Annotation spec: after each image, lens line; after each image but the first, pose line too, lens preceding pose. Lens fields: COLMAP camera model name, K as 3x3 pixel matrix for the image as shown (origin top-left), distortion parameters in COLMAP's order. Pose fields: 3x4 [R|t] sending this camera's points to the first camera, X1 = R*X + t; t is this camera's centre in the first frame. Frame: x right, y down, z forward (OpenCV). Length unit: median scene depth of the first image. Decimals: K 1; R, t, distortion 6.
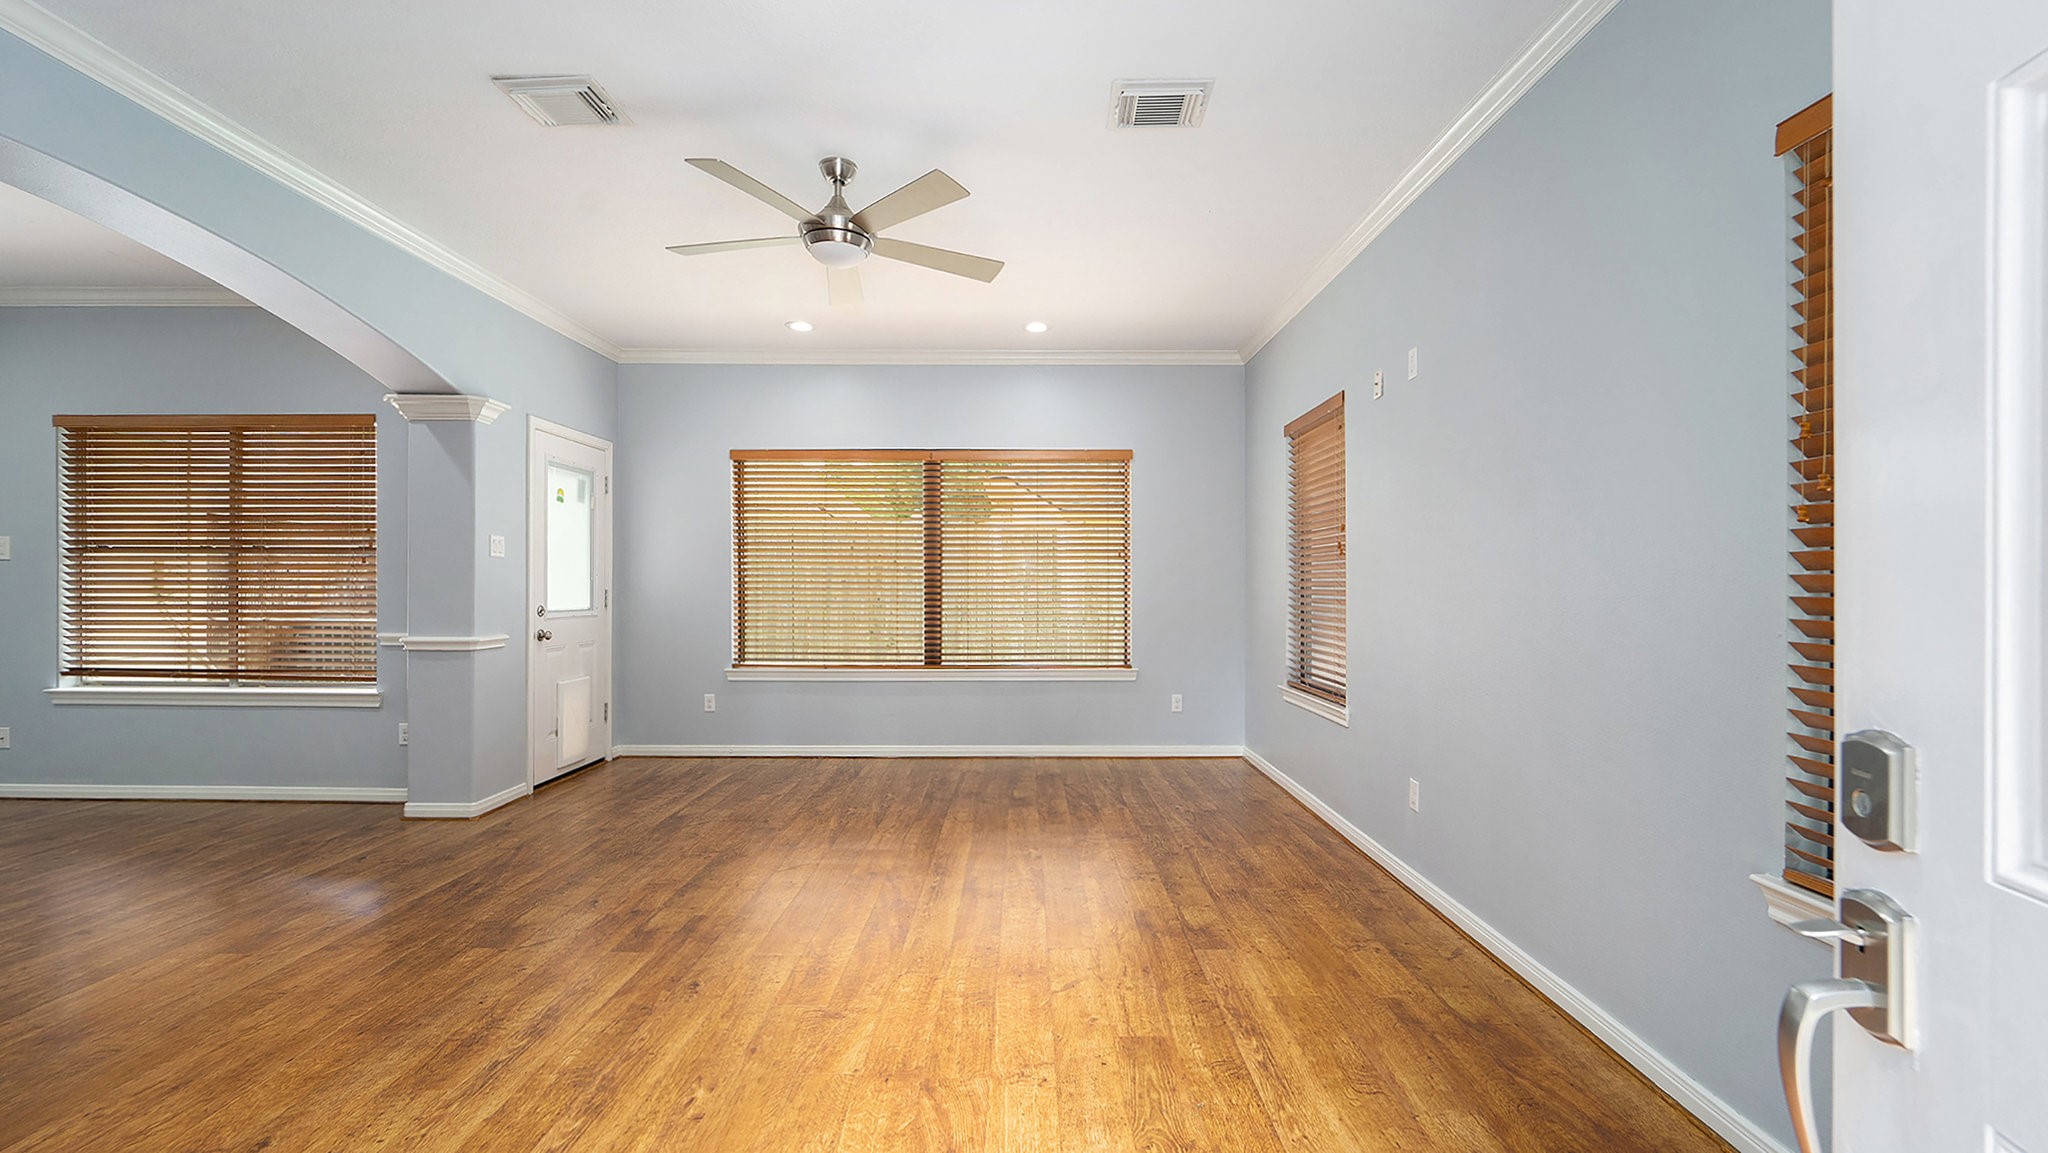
lens RADIAL K [[817.7, 0, 1004.8], [0, 817.7, 597.9], [0, 0, 1]] dist [-0.020069, -0.000360]
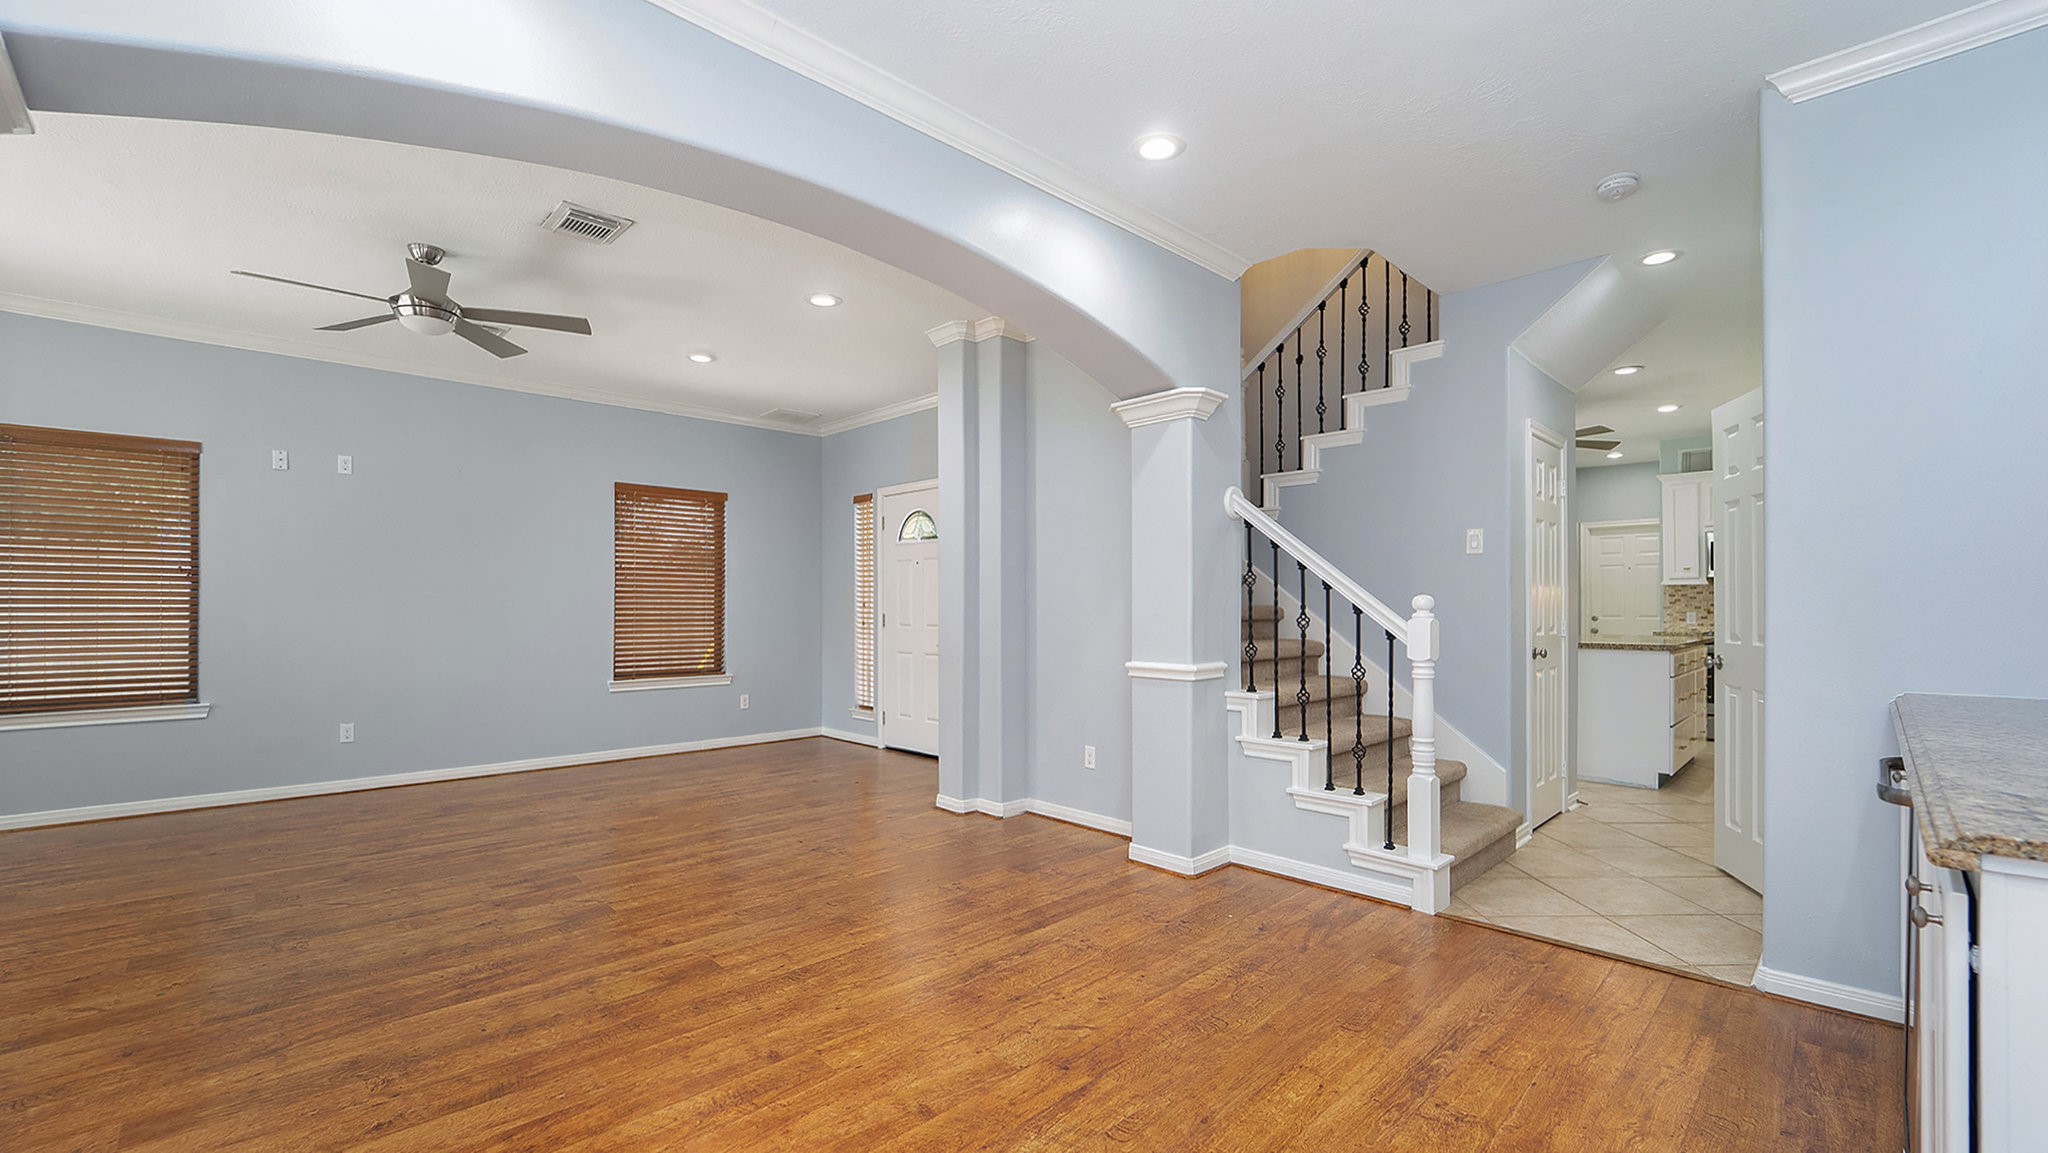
lens RADIAL K [[868.9, 0, 1055.6], [0, 868.9, 603.8], [0, 0, 1]] dist [-0.019949, 0.000697]
pose [[-0.712632, -0.001675, 0.701536, -1.200048], [0.010998, 0.999848, 0.013559, -0.017864], [-0.701452, 0.017378, -0.712505, 0.859310]]
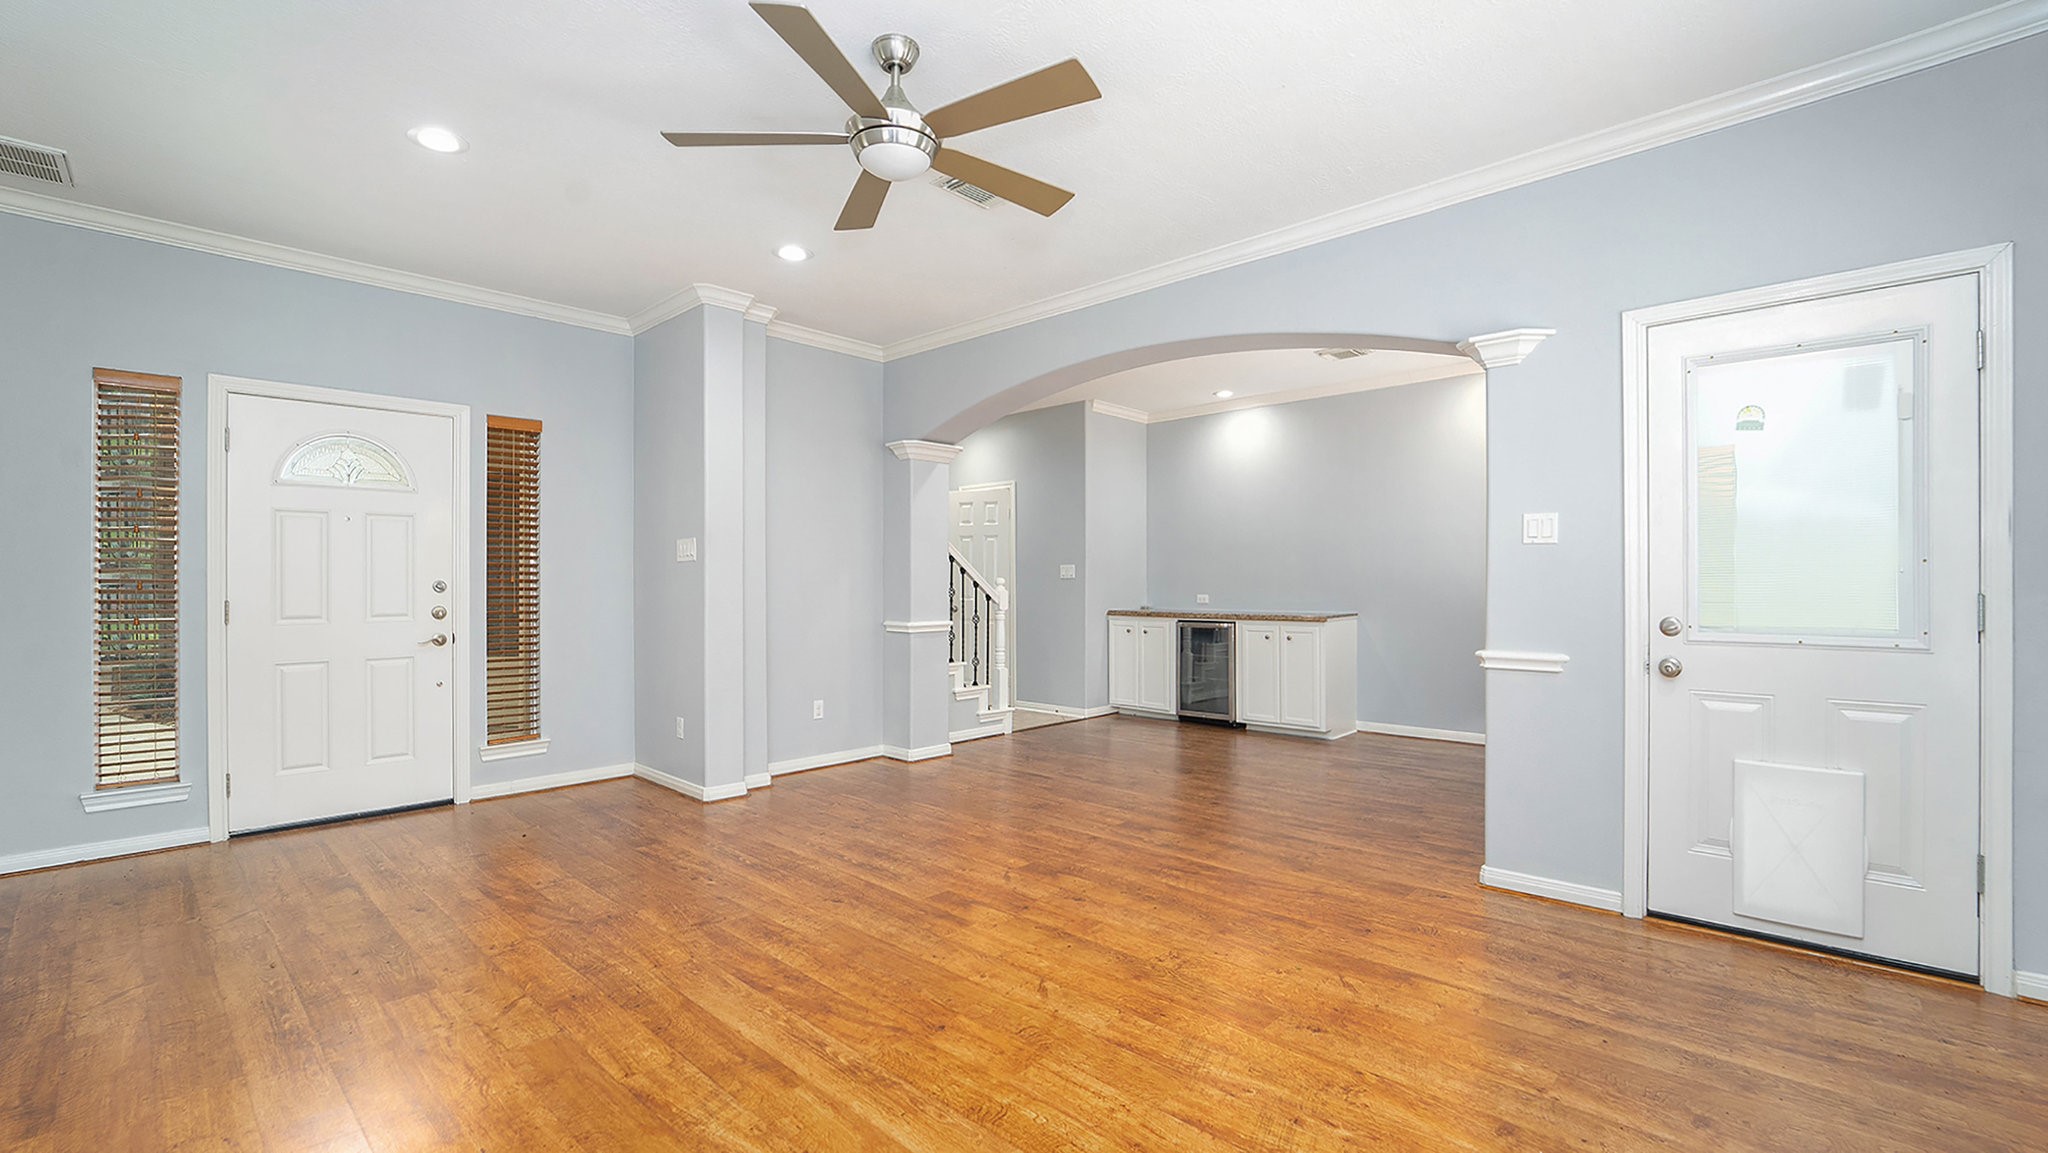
lens RADIAL K [[868.9, 0, 1016.7], [0, 868.9, 585.2], [0, 0, 1]] dist [-0.019949, 0.000697]
pose [[-0.662980, 0.002572, -0.748633, 0.234984], [-0.011362, 0.999844, 0.013498, -0.017986], [0.748551, 0.017455, -0.662847, 1.128386]]
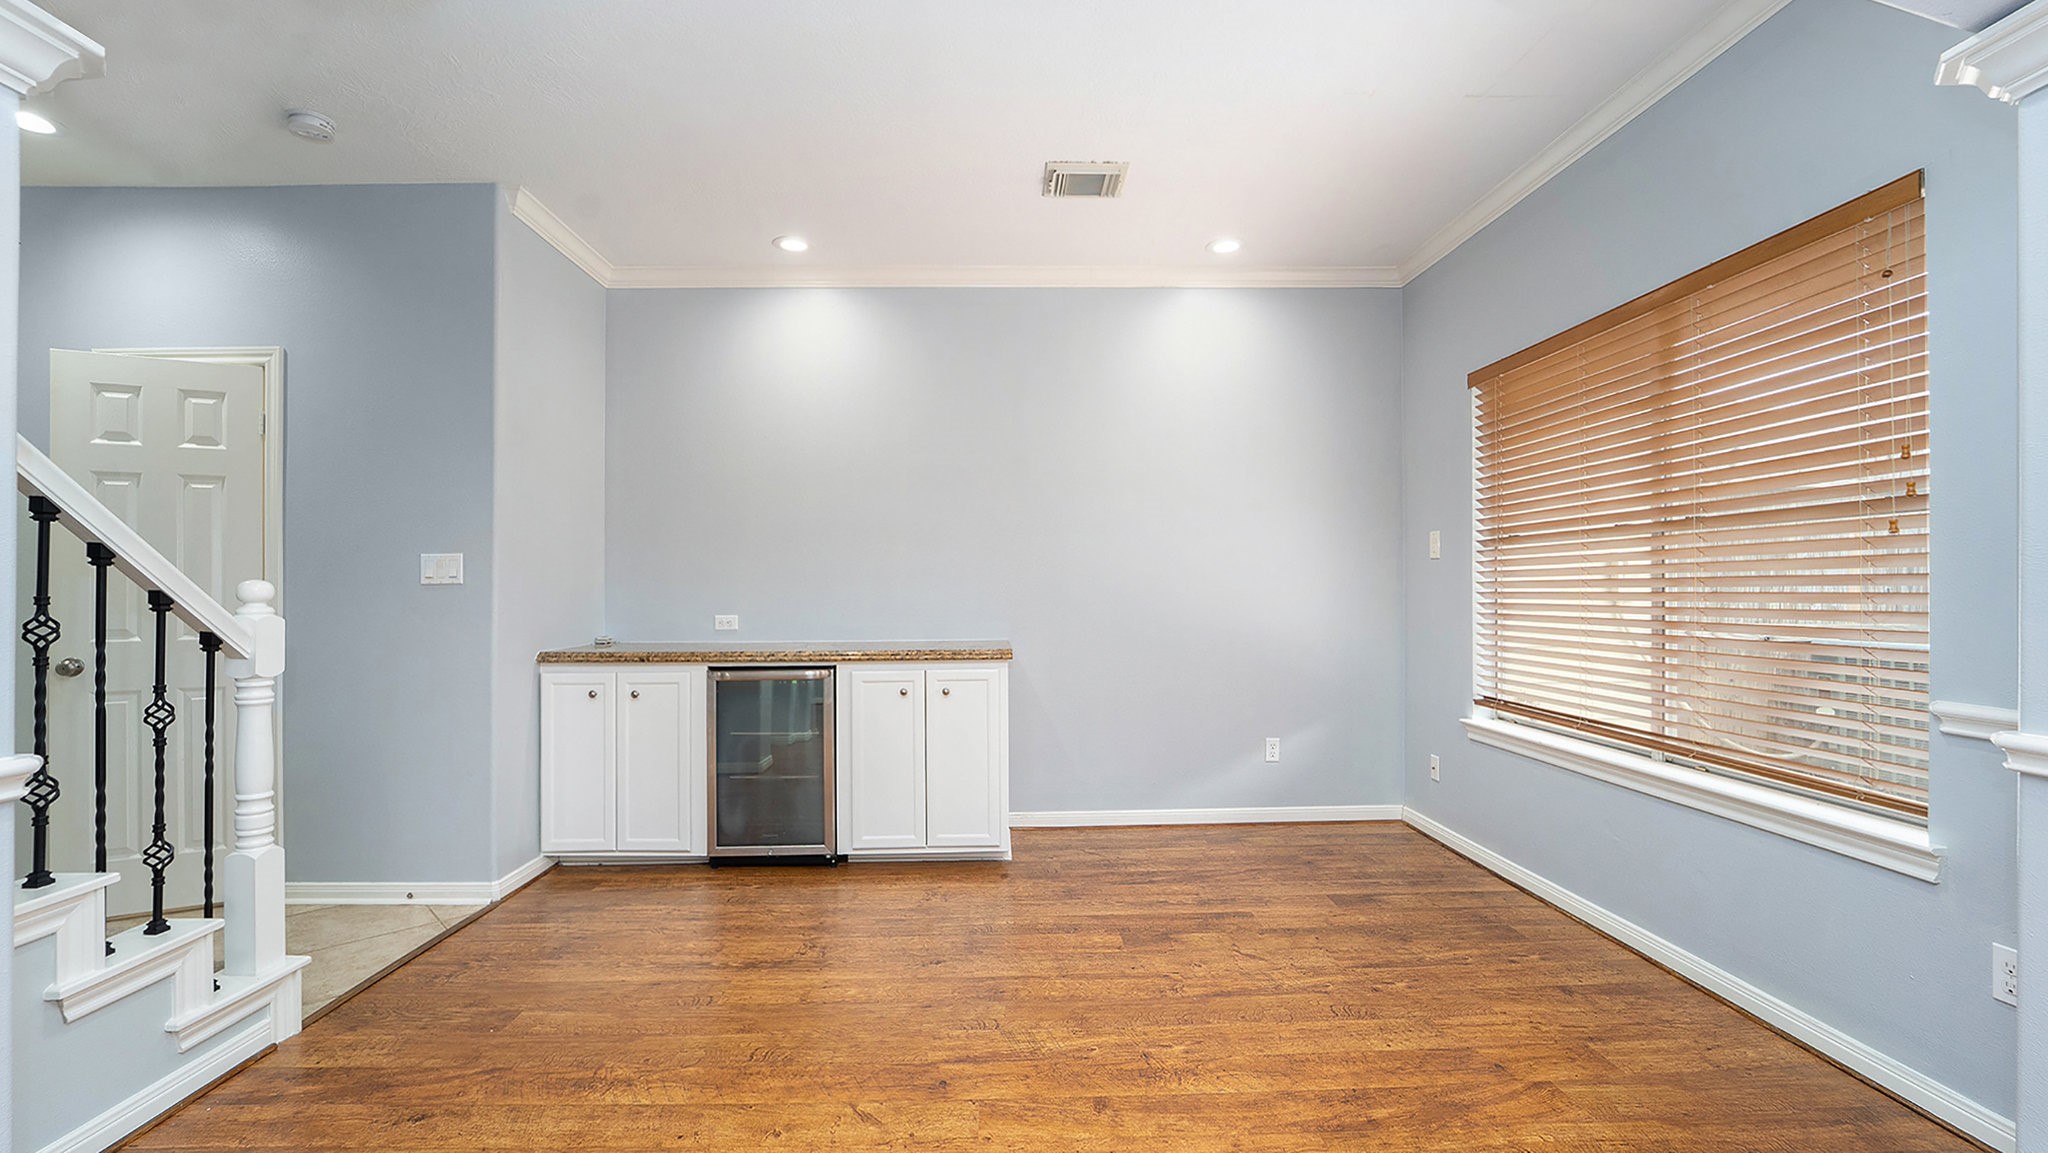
lens RADIAL K [[868.9, 0, 1026.6], [0, 868.9, 579.4], [0, 0, 1]] dist [-0.019949, 0.000697]
pose [[0.055438, -0.016380, -0.998328, -0.367166], [-0.010158, 0.999804, -0.016968, -0.005922], [0.998410, 0.011081, 0.055261, 0.513766]]
